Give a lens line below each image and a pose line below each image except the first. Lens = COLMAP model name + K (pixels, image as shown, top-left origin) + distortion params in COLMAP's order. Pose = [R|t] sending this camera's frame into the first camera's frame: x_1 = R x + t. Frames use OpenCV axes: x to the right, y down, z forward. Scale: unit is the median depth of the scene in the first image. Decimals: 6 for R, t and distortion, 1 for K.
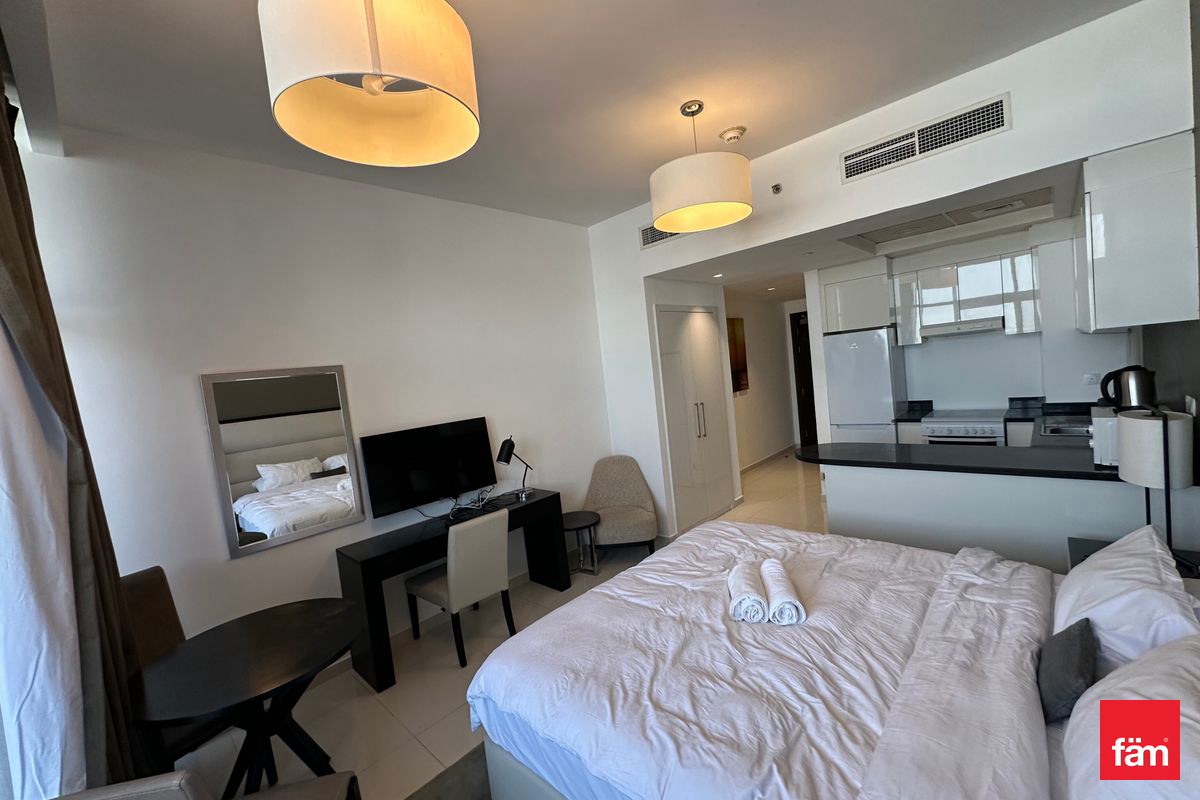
lens RADIAL K [[479.8, 0, 600.5], [0, 479.8, 404.5], [0, 0, 1]] dist [-0.003915, 0.000976]
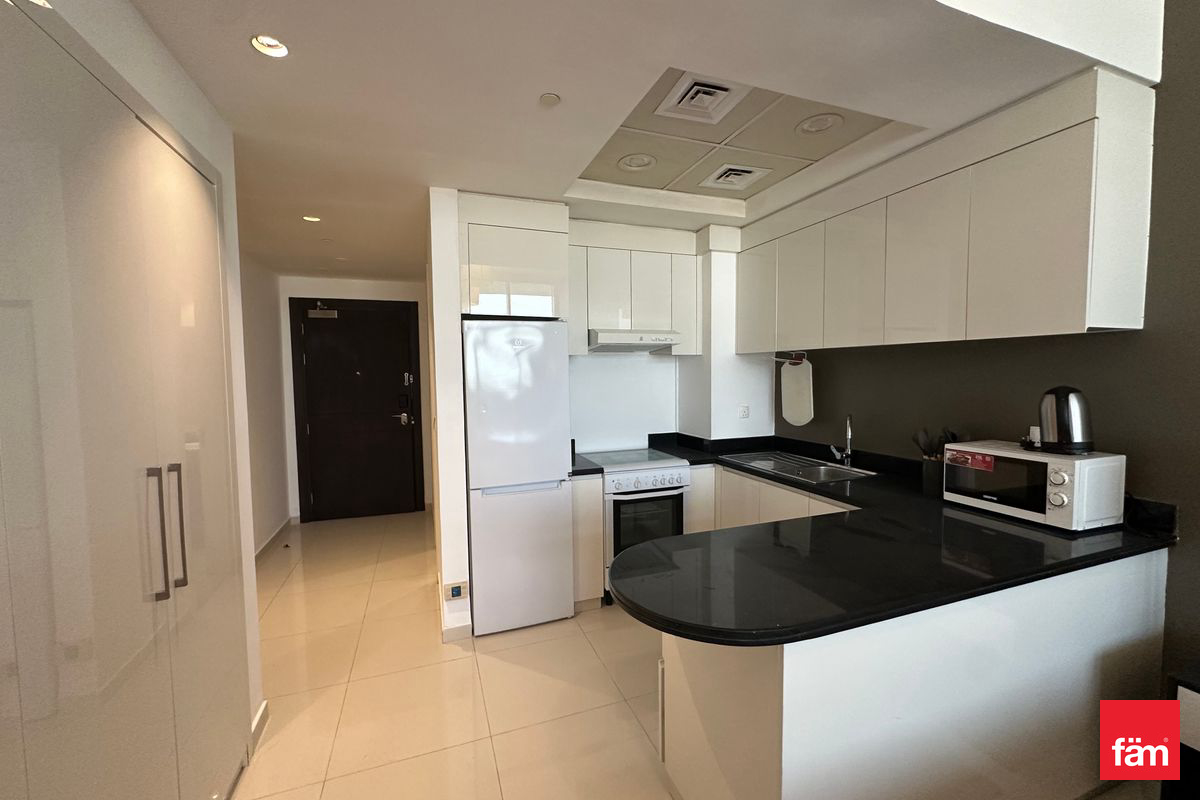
lens RADIAL K [[479.8, 0, 597.1], [0, 479.8, 406.3], [0, 0, 1]] dist [-0.003915, 0.000976]
pose [[0.451461, 0.043600, 0.891225, 0.075088], [0.026996, 0.997681, -0.062483, -0.013105], [-0.891883, 0.052268, 0.449237, 0.662736]]
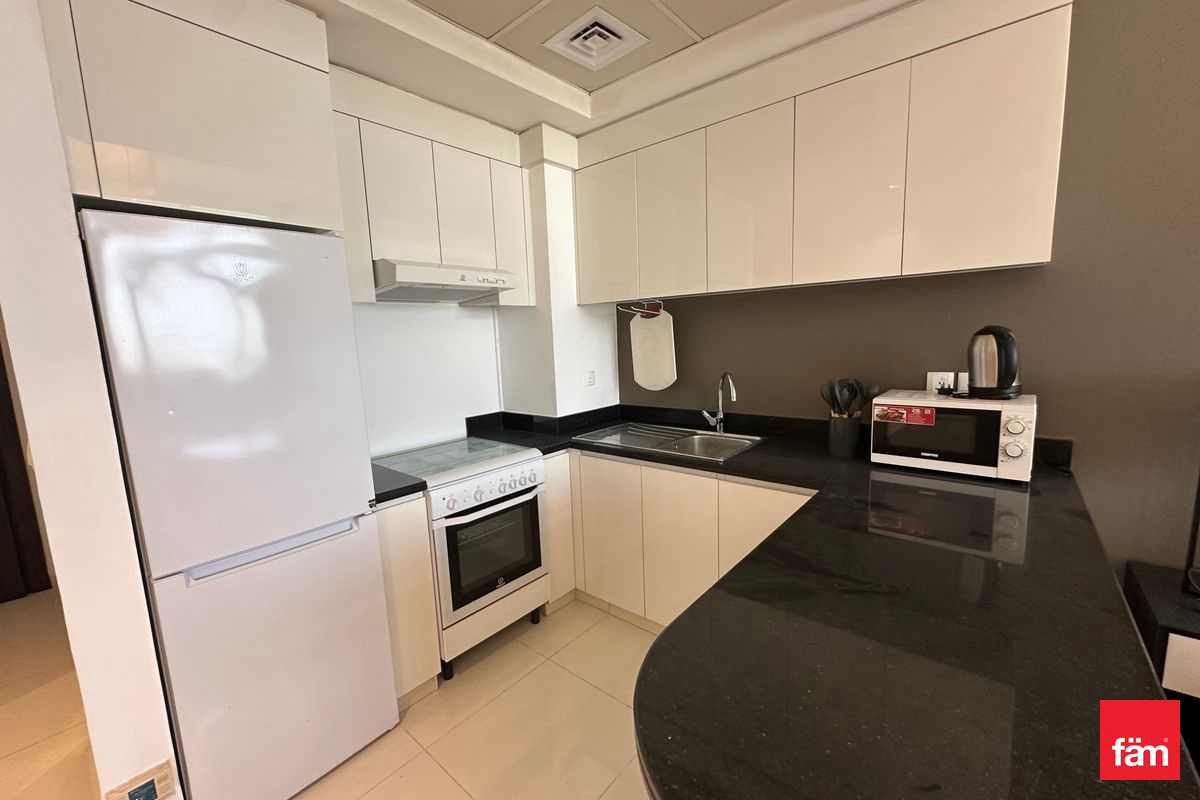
lens RADIAL K [[479.8, 0, 599.6], [0, 479.8, 402.3], [0, 0, 1]] dist [-0.003915, 0.000976]
pose [[-0.044258, -0.027115, 0.998652, 0.236041], [0.118030, 0.992488, 0.032179, -0.031819], [-0.992023, 0.119295, -0.040726, 0.803287]]
